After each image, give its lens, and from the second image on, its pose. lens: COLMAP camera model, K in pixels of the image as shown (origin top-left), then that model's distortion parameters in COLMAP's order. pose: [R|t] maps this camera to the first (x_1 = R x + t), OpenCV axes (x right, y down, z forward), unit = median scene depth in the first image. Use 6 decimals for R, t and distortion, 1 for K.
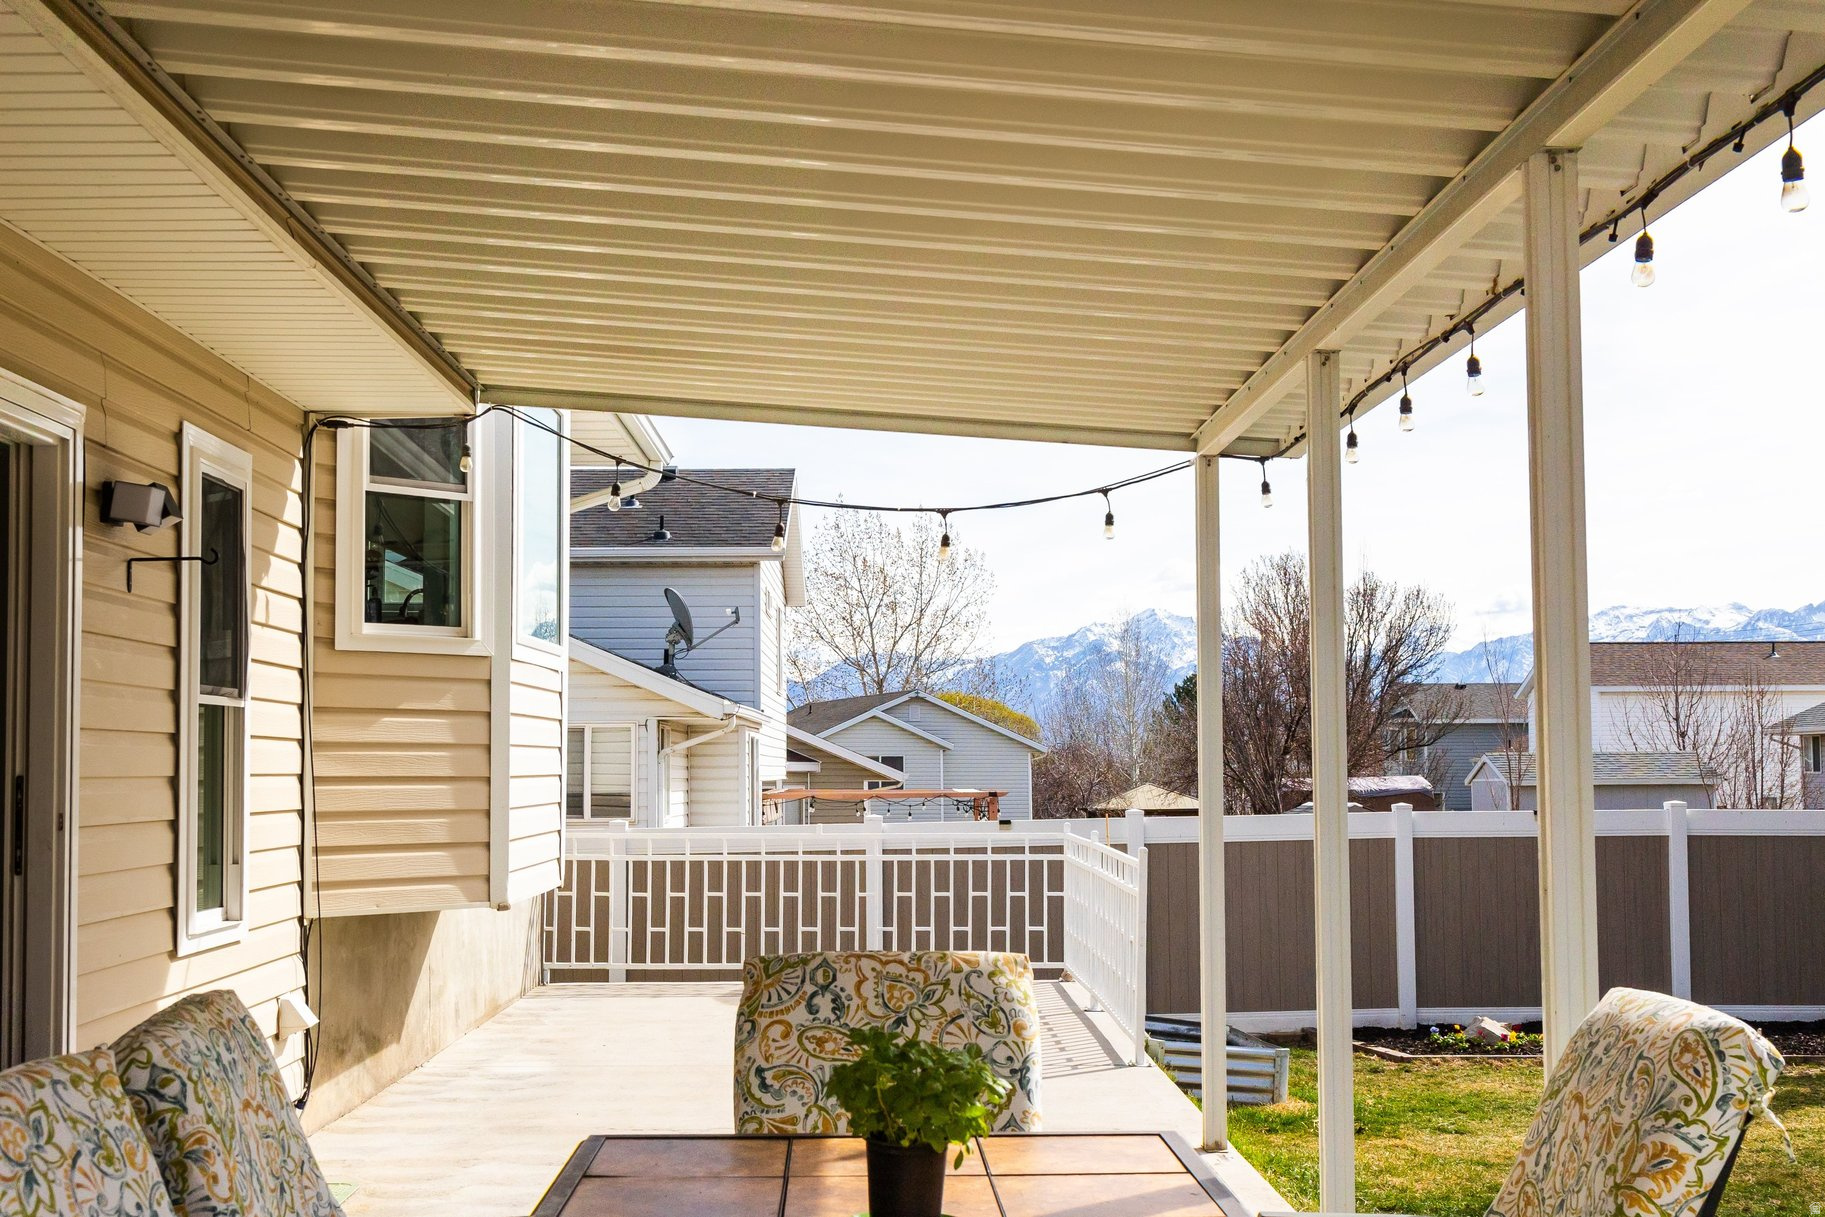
lens RADIAL K [[2055.0, 0, 930.9], [0, 2055.0, 661.5], [0, 0, 1]] dist [0.077950, 0.000000]
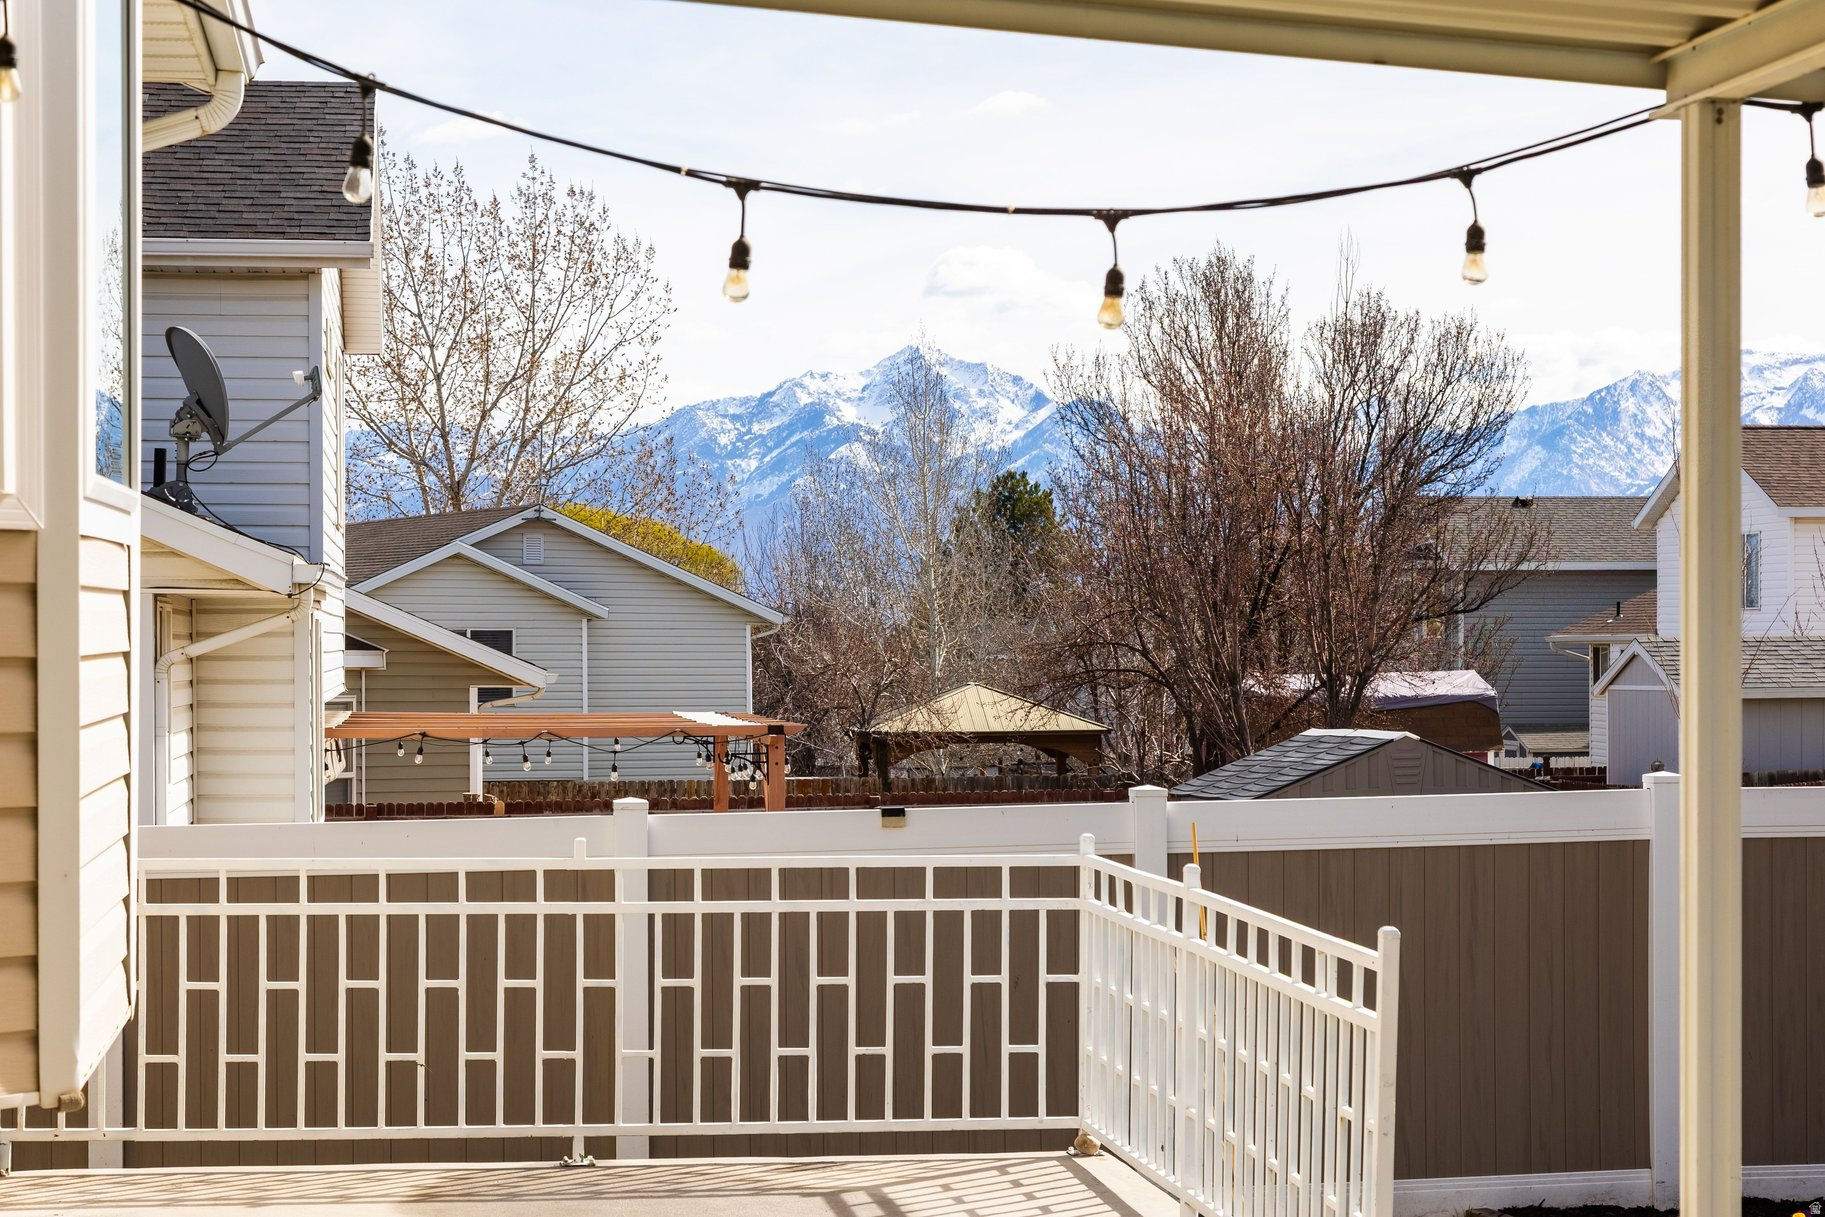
lens RADIAL K [[3772.3, 0, 921.0], [0, 3772.3, 669.5], [0, 0, 1]] dist [0.111465, 0.000000]
pose [[0.994248, 0.002166, 0.107084, -0.047346], [-0.008574, 0.998196, 0.059416, -0.009387], [-0.106762, -0.059992, 0.992473, 0.077091]]
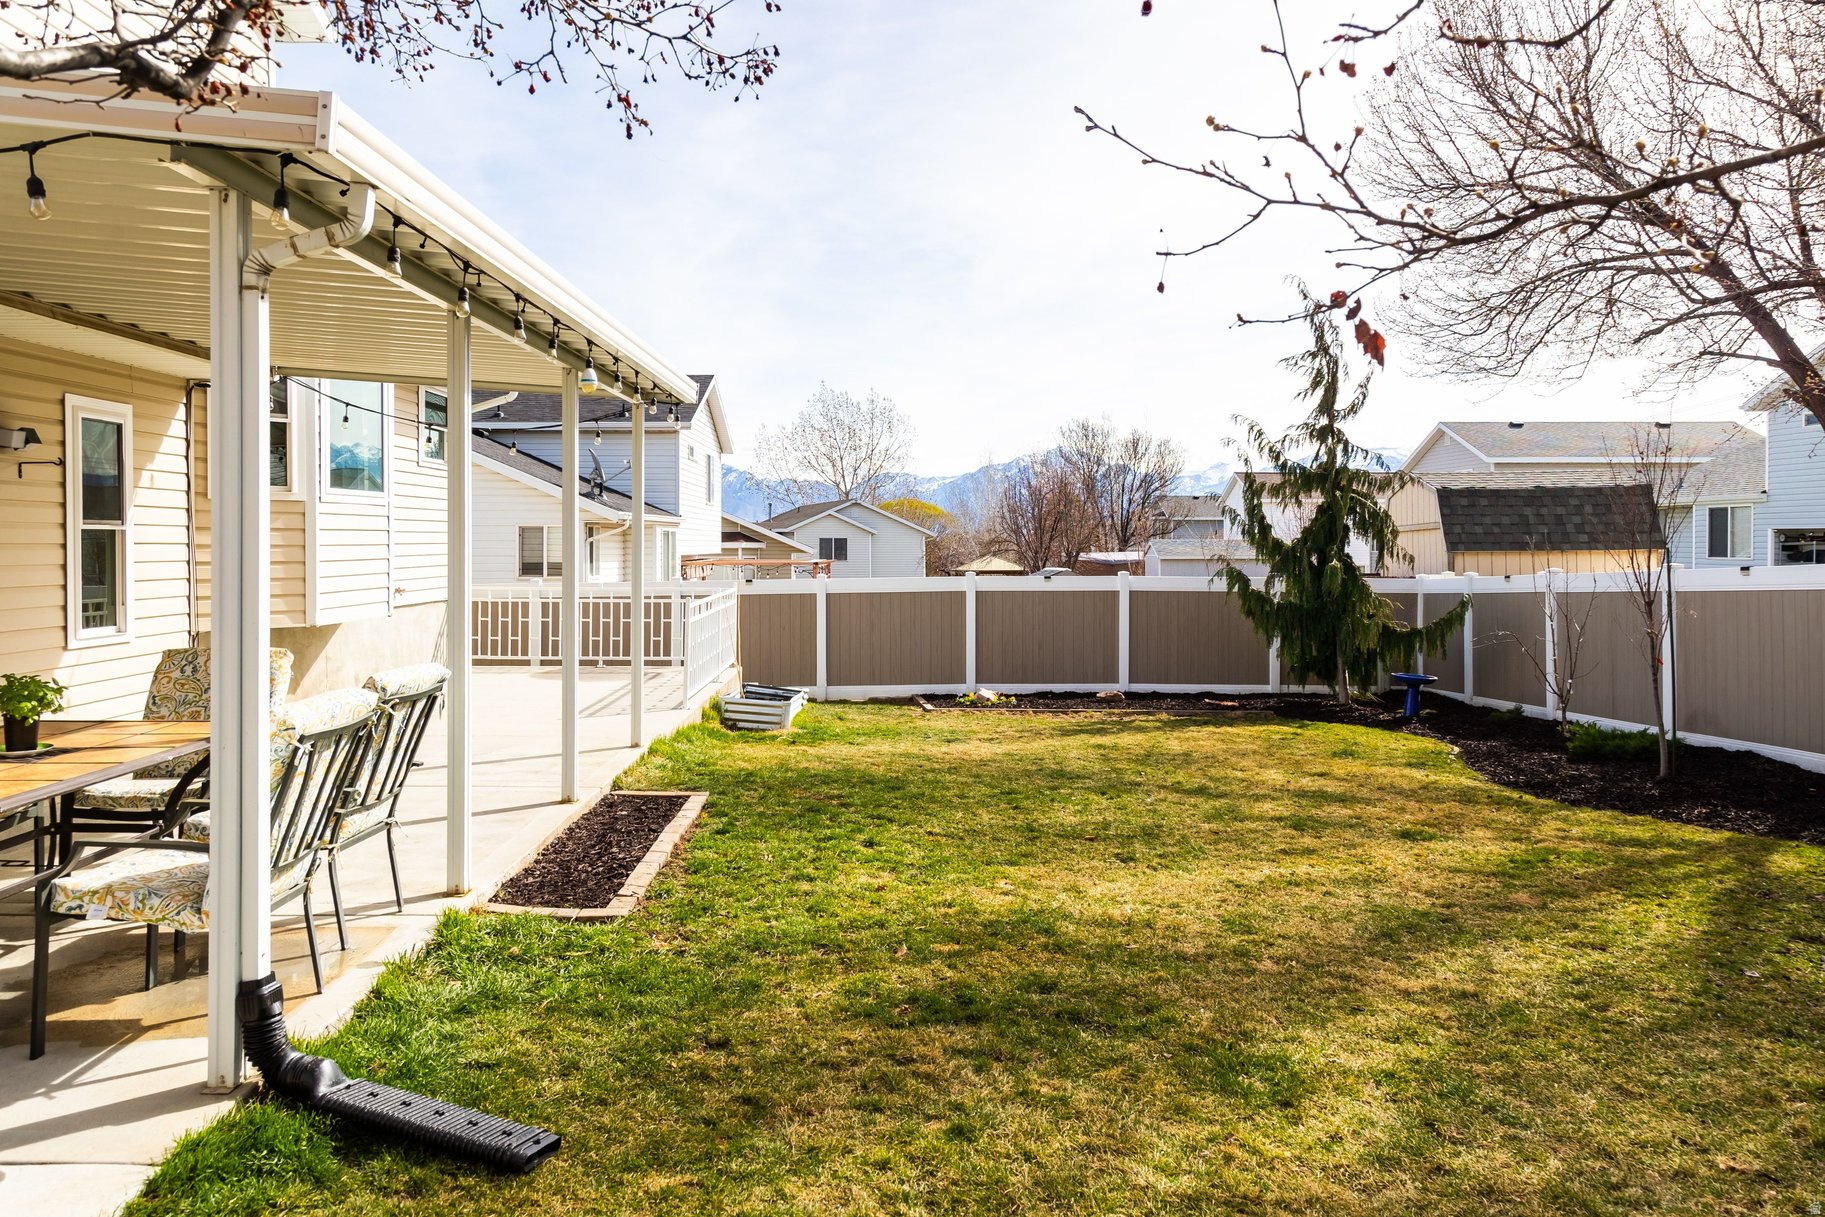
lens RADIAL K [[1246.7, 0, 926.1], [0, 1246.7, 551.1], [0, 0, 1]] dist [0.012550, 0.010497]
pose [[0.999986, 0.004219, 0.003105, 0.176178], [-0.004394, 0.998285, 0.058382, -0.012507], [-0.002853, -0.058395, 0.998289, -0.095194]]
